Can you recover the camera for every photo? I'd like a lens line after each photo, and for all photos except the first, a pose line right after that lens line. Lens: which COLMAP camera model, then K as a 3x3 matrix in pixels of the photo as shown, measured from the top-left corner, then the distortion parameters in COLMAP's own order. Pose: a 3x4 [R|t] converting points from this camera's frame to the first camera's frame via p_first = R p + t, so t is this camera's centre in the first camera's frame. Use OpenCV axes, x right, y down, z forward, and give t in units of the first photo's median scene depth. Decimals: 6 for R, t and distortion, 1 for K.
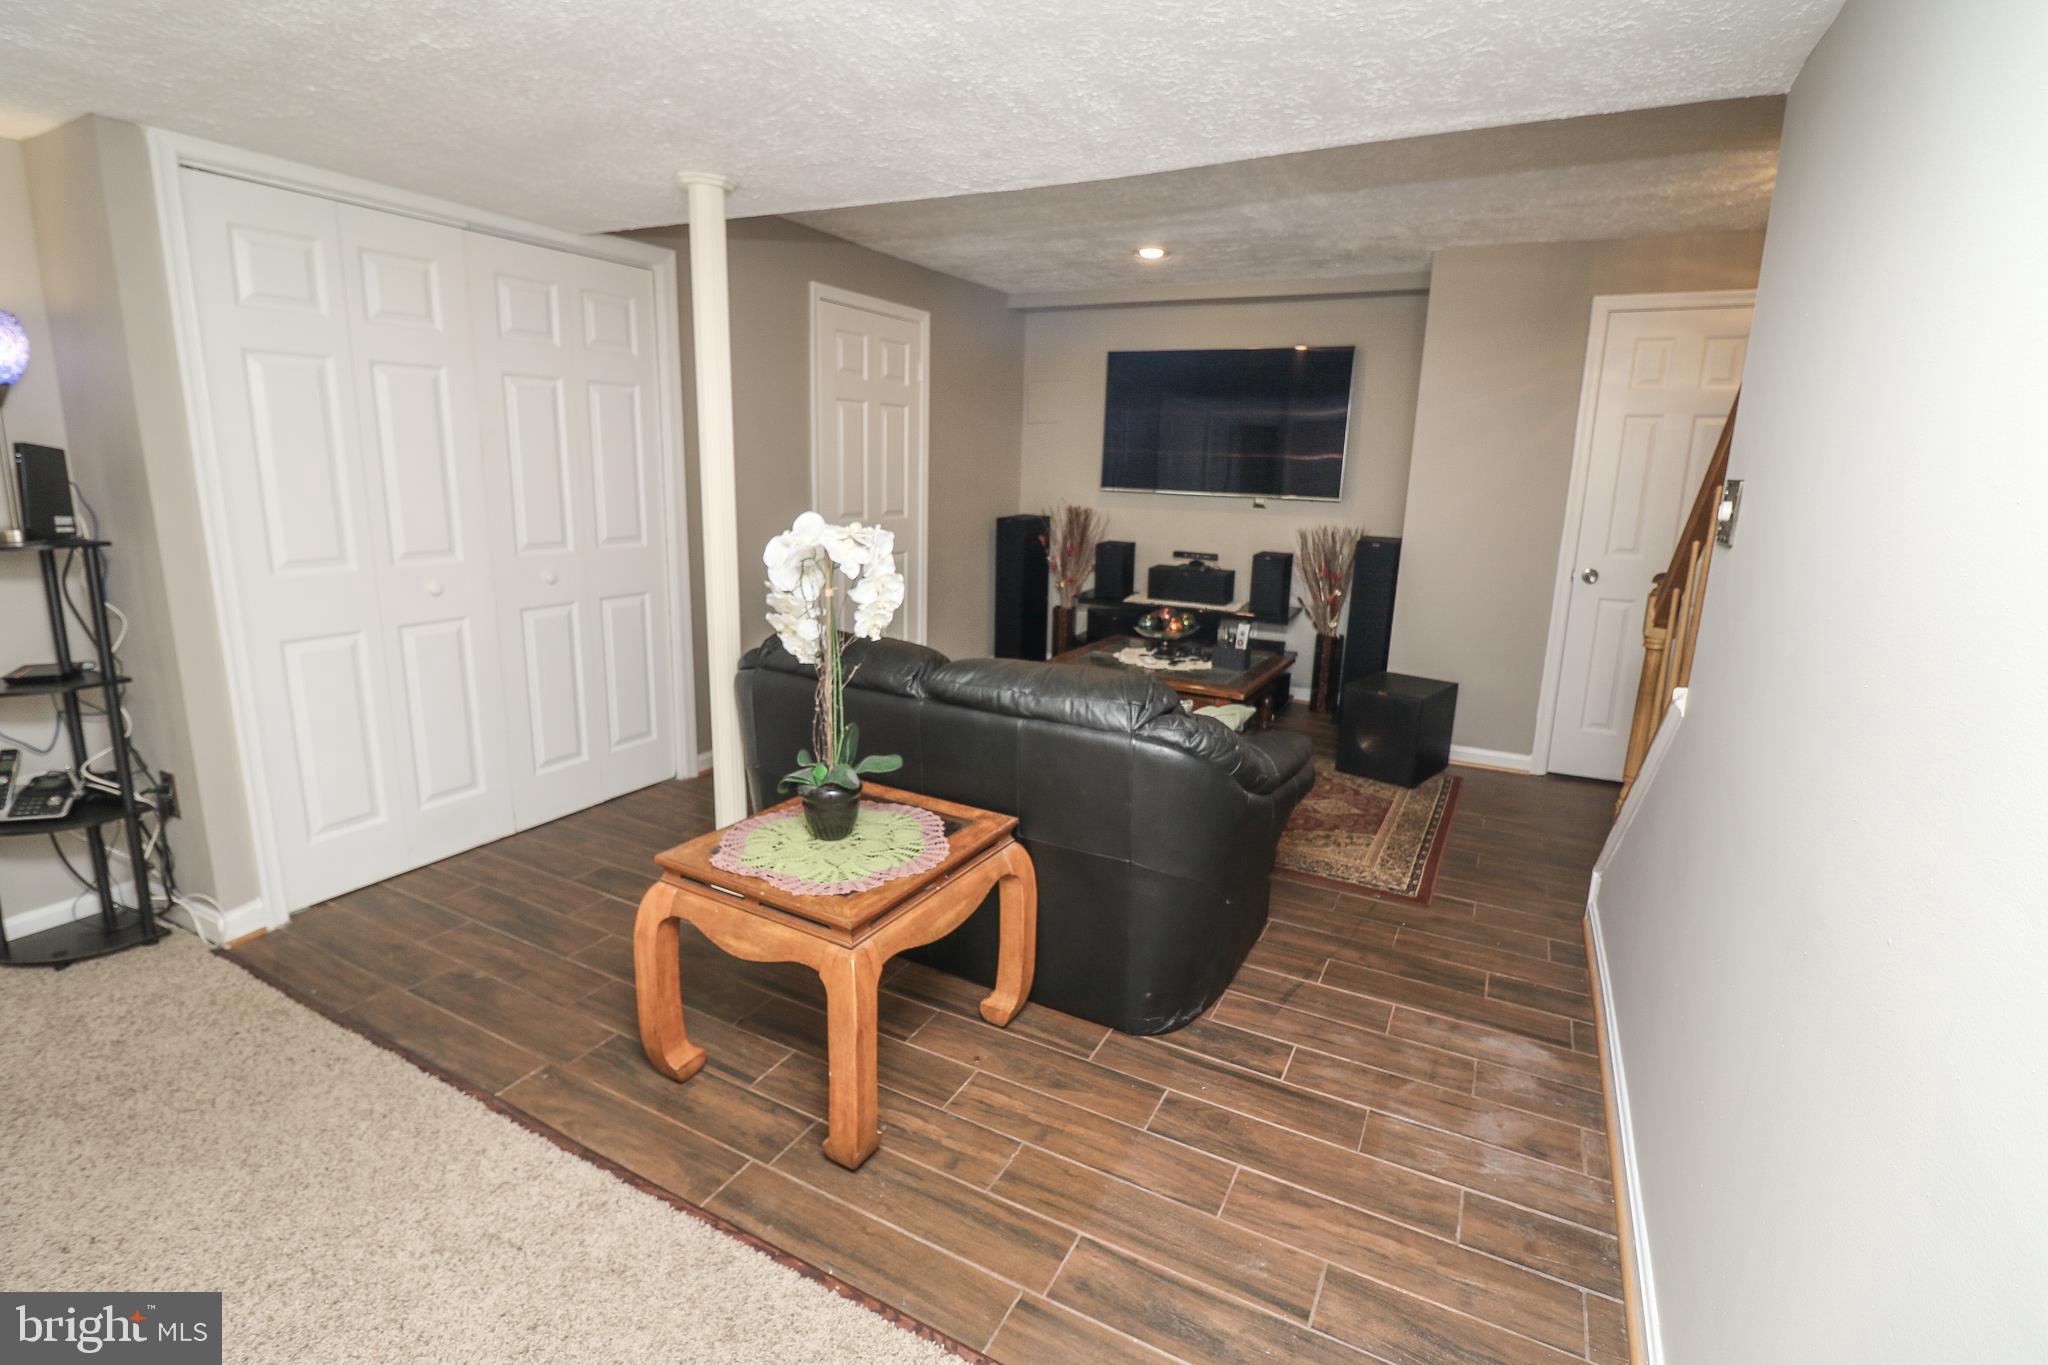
lens RADIAL K [[928.9, 0, 1018.9], [0, 928.9, 656.8], [0, 0, 1]] dist [-0.000073, -0.014760]
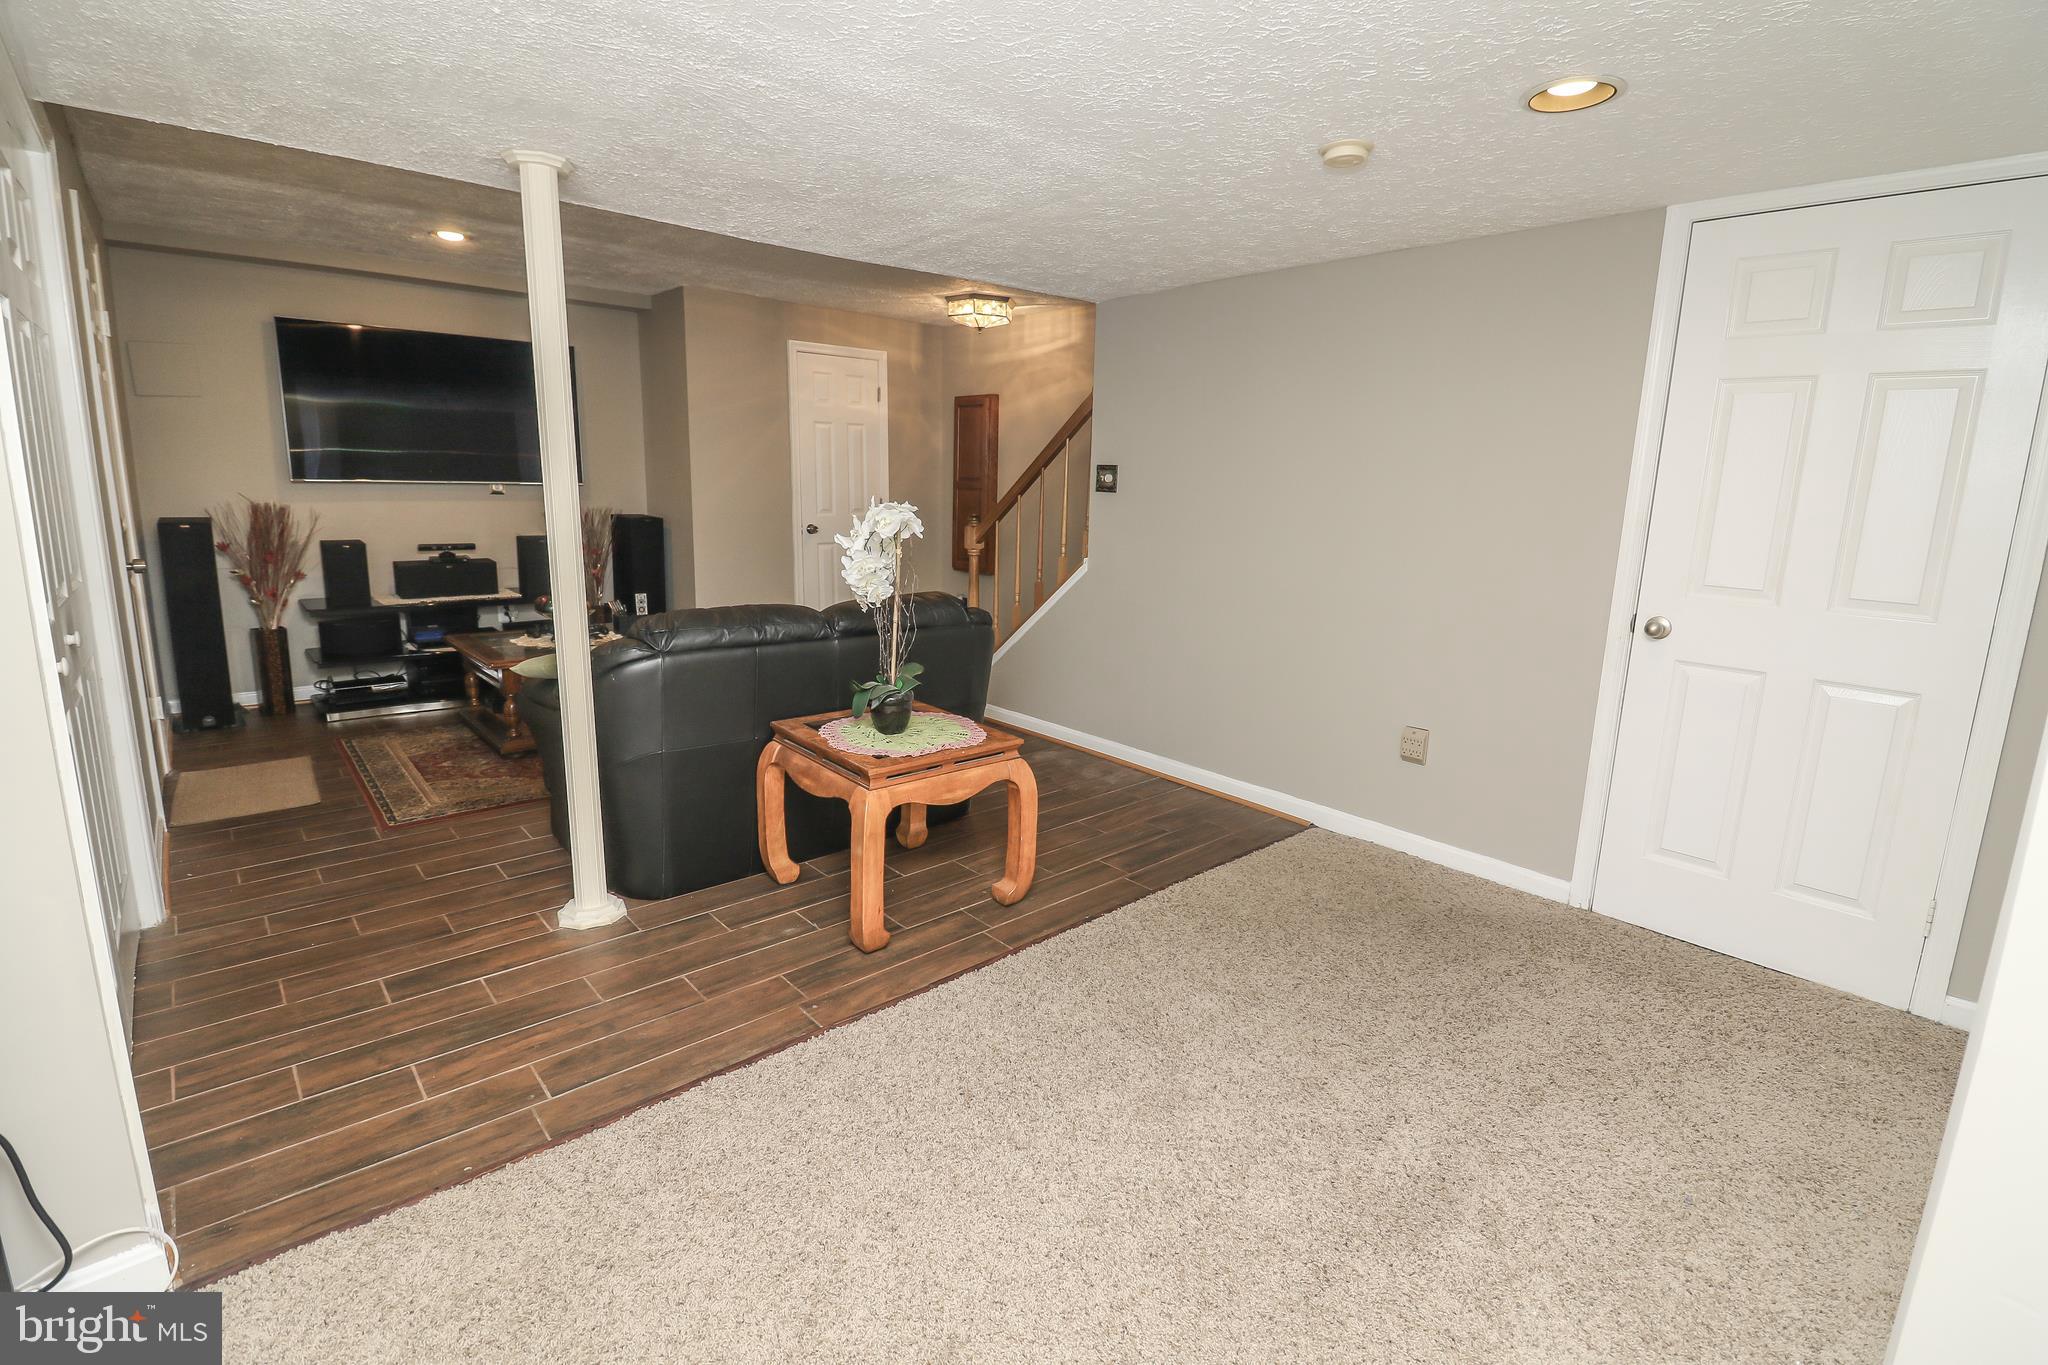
lens RADIAL K [[928.9, 0, 1018.9], [0, 928.9, 656.8], [0, 0, 1]] dist [-0.000073, -0.014760]
pose [[0.359851, -0.197660, 0.911832, -0.714256], [0.179869, 0.973666, 0.140079, -0.038845], [-0.915508, 0.113603, 0.385927, 0.150754]]
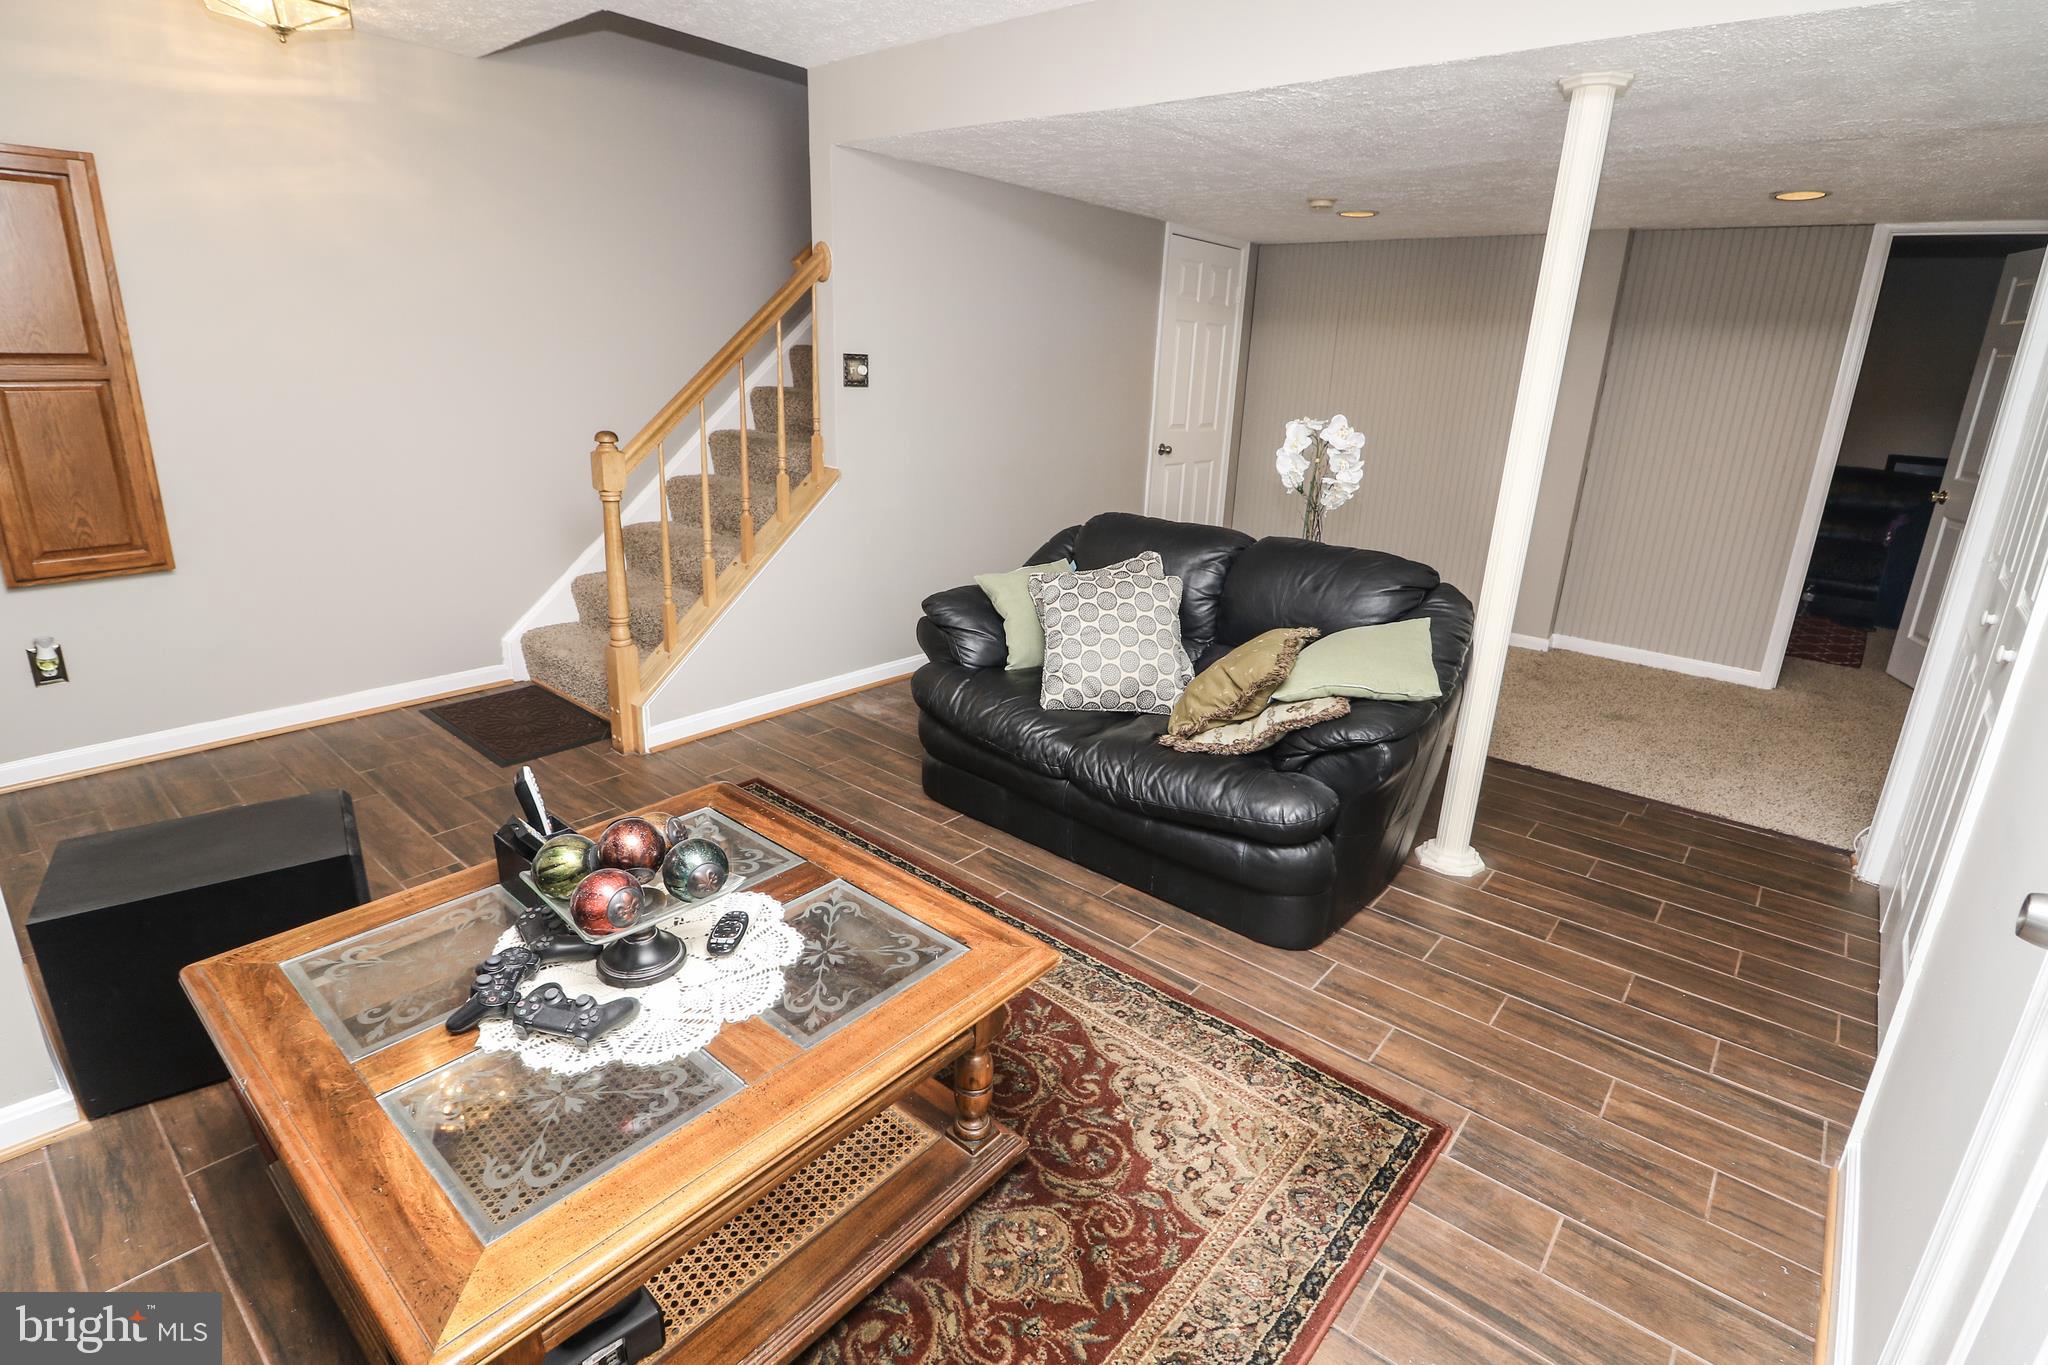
lens RADIAL K [[988.7, 0, 1021.9], [0, 988.7, 667.0], [0, 0, 1]] dist [0.003341, -0.013052]
pose [[-0.971169, -0.133568, 0.197462, -0.030929], [-0.020202, 0.871431, 0.490102, -0.304316], [-0.237537, 0.471983, -0.849004, 1.408373]]
